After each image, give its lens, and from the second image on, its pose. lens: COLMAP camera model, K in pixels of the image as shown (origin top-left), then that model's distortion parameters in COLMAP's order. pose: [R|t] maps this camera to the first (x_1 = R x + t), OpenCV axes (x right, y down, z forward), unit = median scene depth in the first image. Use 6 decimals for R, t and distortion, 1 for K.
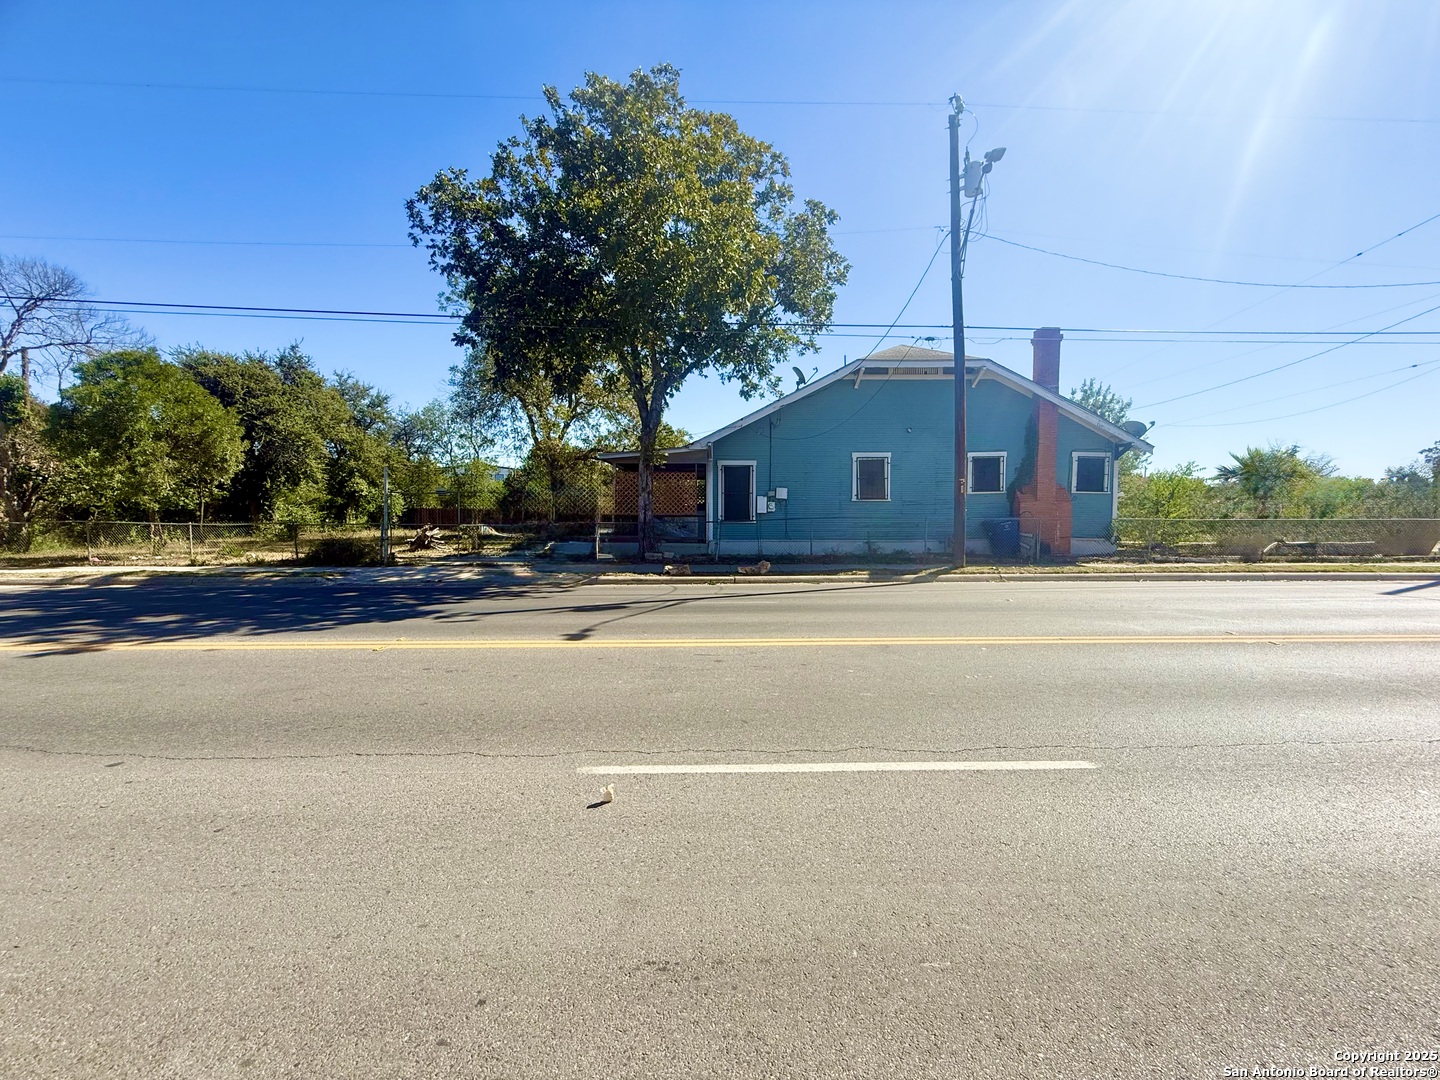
lens RADIAL K [[580.5, 0, 726.0], [0, 580.5, 545.1], [0, 0, 1]] dist [0.002123, 0.000074]
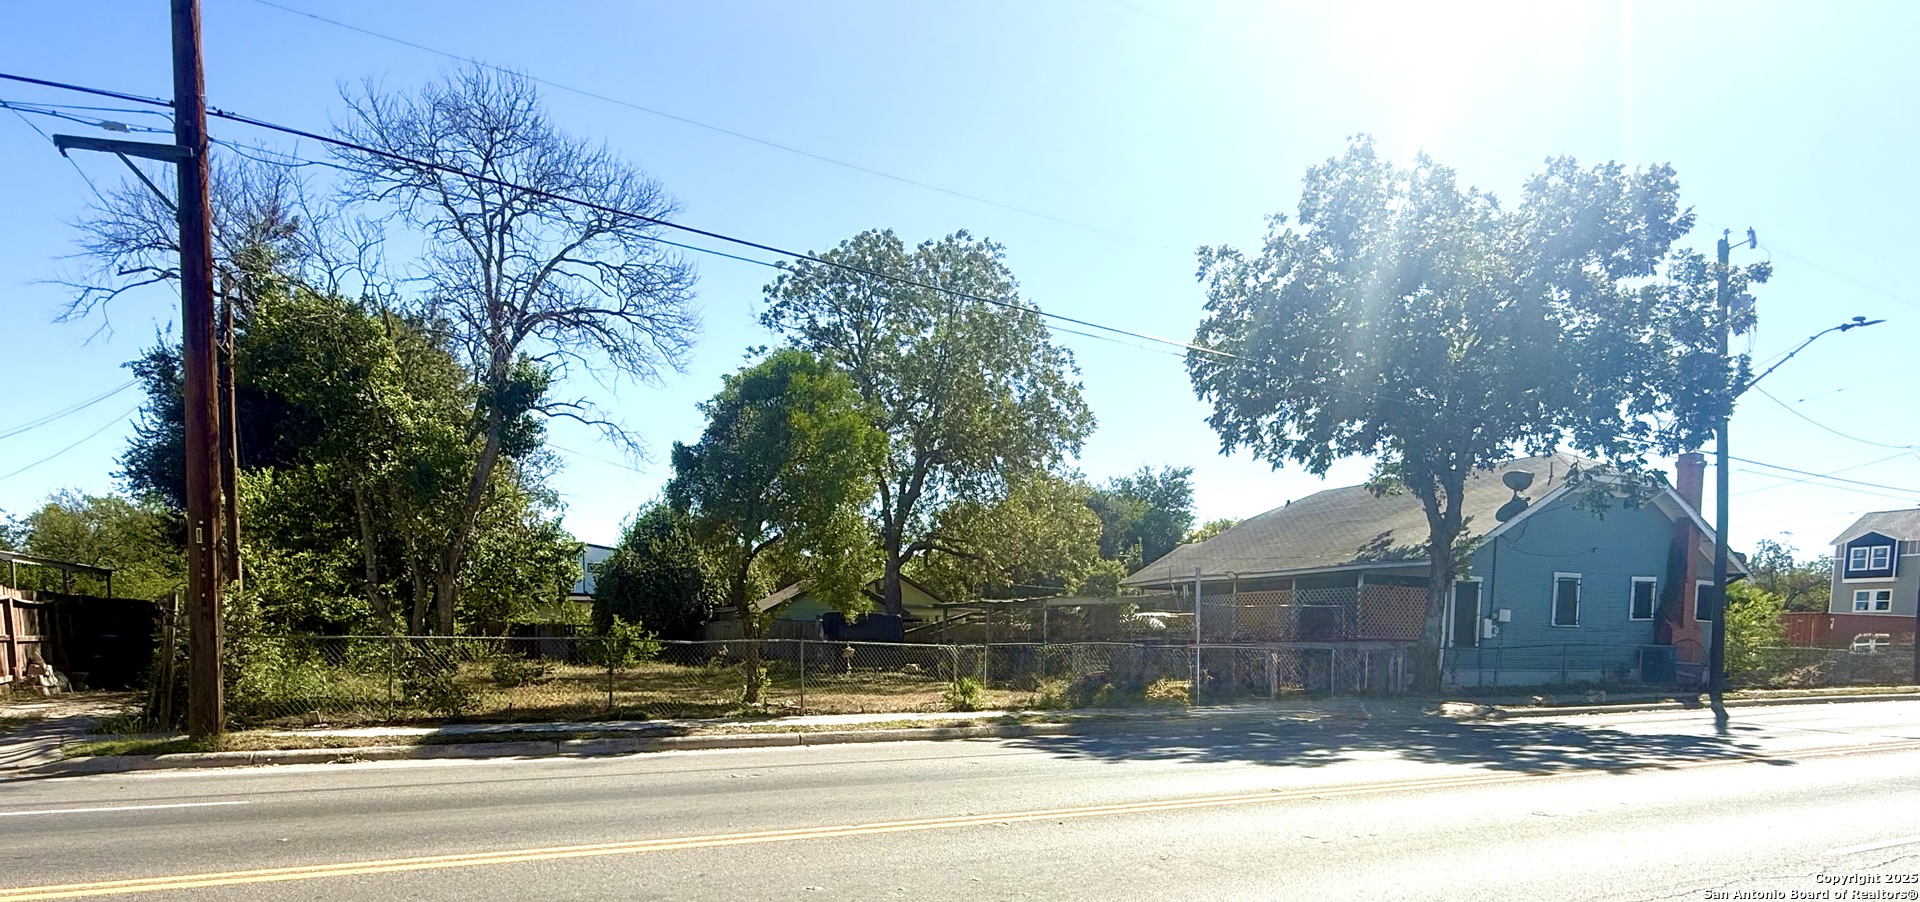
lens RADIAL K [[963.2, 0, 960.0], [0, 963.2, 451.0], [0, 0, 1]] dist [-0.050495, -0.000021]
pose [[0.920977, 0.094573, 0.377965, -1.209160], [-0.000661, 0.970471, -0.241218, 0.015417], [-0.389617, 0.221907, 0.893843, -0.011278]]
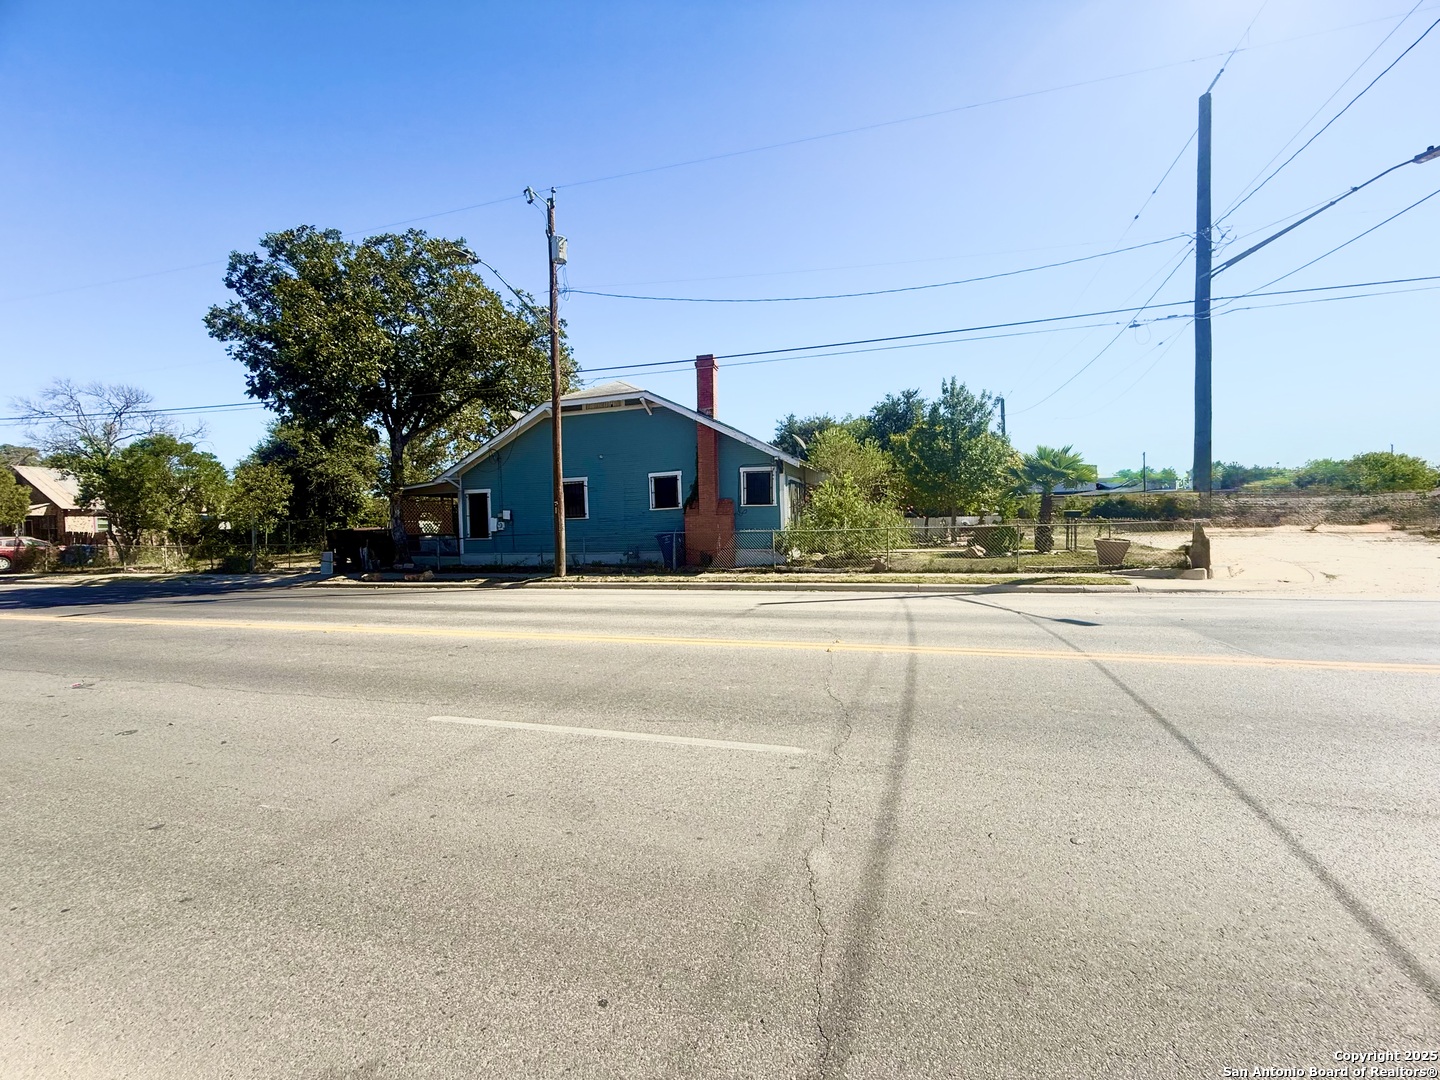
lens RADIAL K [[580.5, 0, 726.0], [0, 580.5, 545.1], [0, 0, 1]] dist [0.002123, 0.000074]
pose [[0.948802, -0.012159, -0.315637, 0.906319], [0.008736, 0.999887, -0.012258, -0.006417], [0.315750, 0.008873, 0.948801, -0.012796]]
